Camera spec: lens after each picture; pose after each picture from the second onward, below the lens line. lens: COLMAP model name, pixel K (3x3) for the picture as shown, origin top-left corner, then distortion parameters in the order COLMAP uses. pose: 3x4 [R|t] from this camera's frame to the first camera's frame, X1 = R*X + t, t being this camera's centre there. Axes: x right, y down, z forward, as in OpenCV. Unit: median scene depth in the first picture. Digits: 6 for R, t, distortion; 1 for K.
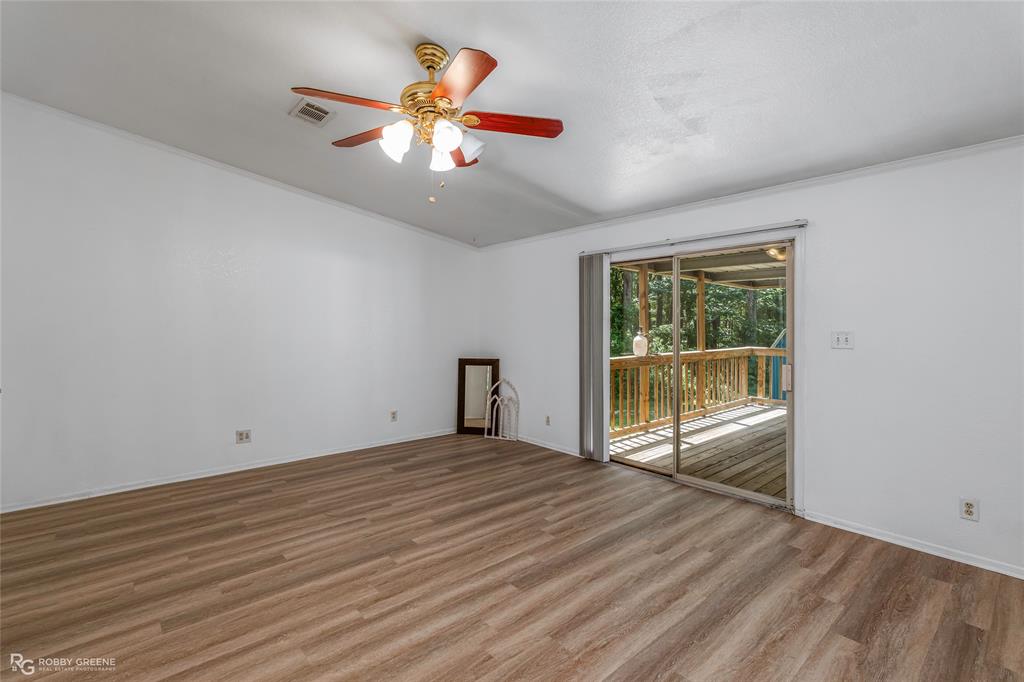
lens RADIAL K [[465.8, 0, 513.9], [0, 465.8, 331.8], [0, 0, 1]] dist [-0.000797, 0.000572]
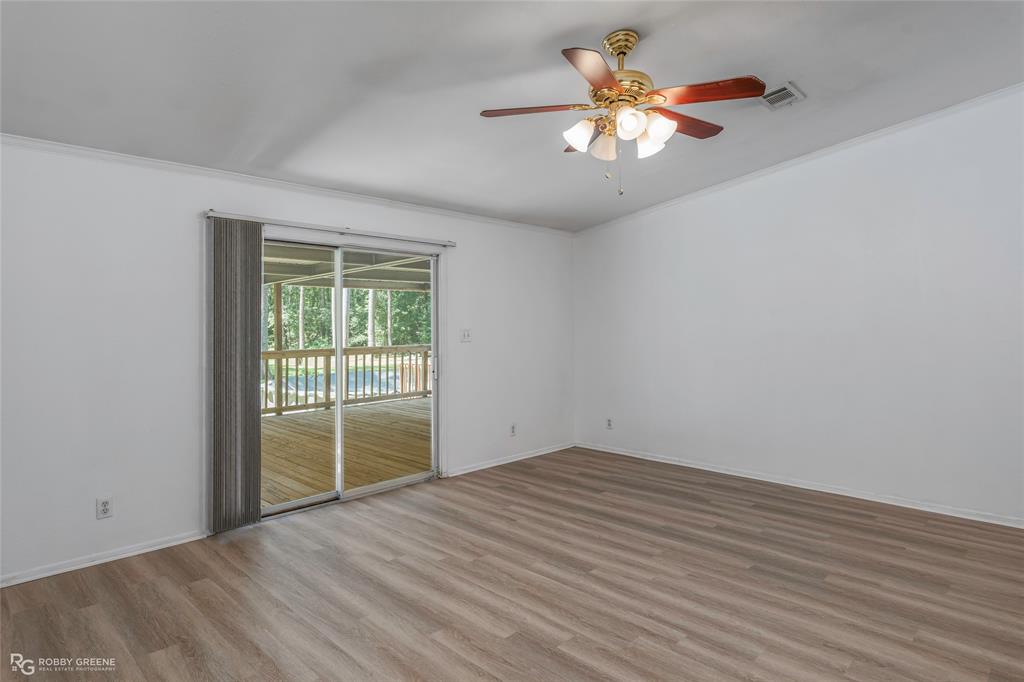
lens RADIAL K [[575.0, 0, 512.0], [0, 575.0, 341.0], [0, 0, 1]] dist [-0.001385, -0.000123]
pose [[-0.076799, -0.027739, 0.996661, -0.974307], [0.015871, 0.999452, 0.029039, -0.013394], [-0.996920, 0.018048, -0.076317, 0.970025]]
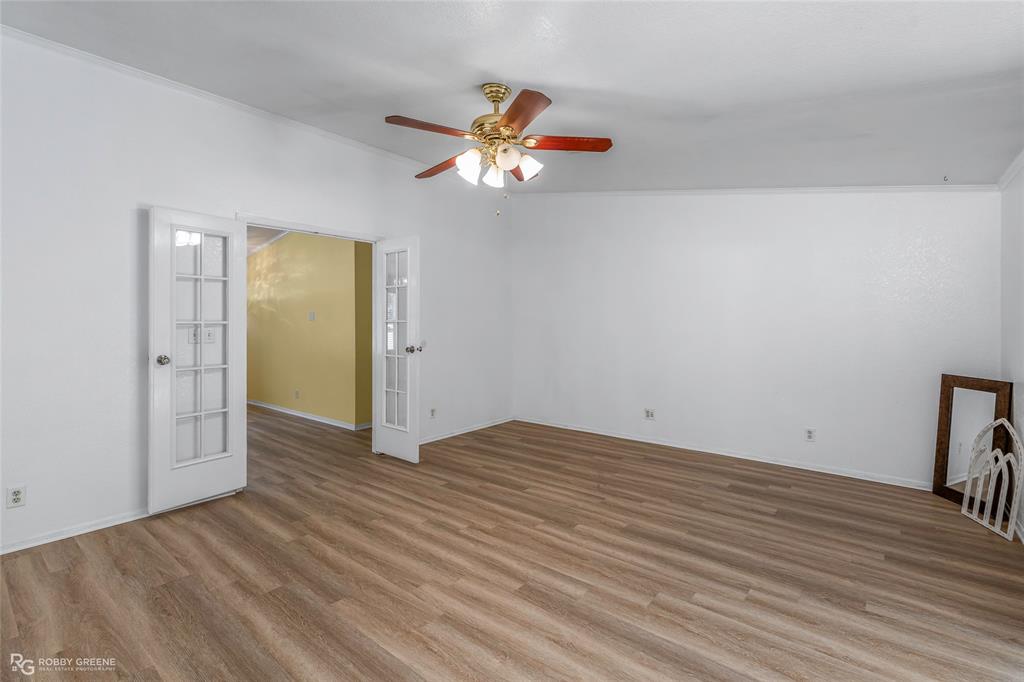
lens RADIAL K [[465.8, 0, 513.9], [0, 465.8, 331.8], [0, 0, 1]] dist [-0.000797, 0.000572]
pose [[0.173768, 0.019881, -0.984586, 0.726417], [-0.011606, 0.999768, 0.018140, -0.005575], [0.984718, 0.008275, 0.173958, 0.619611]]
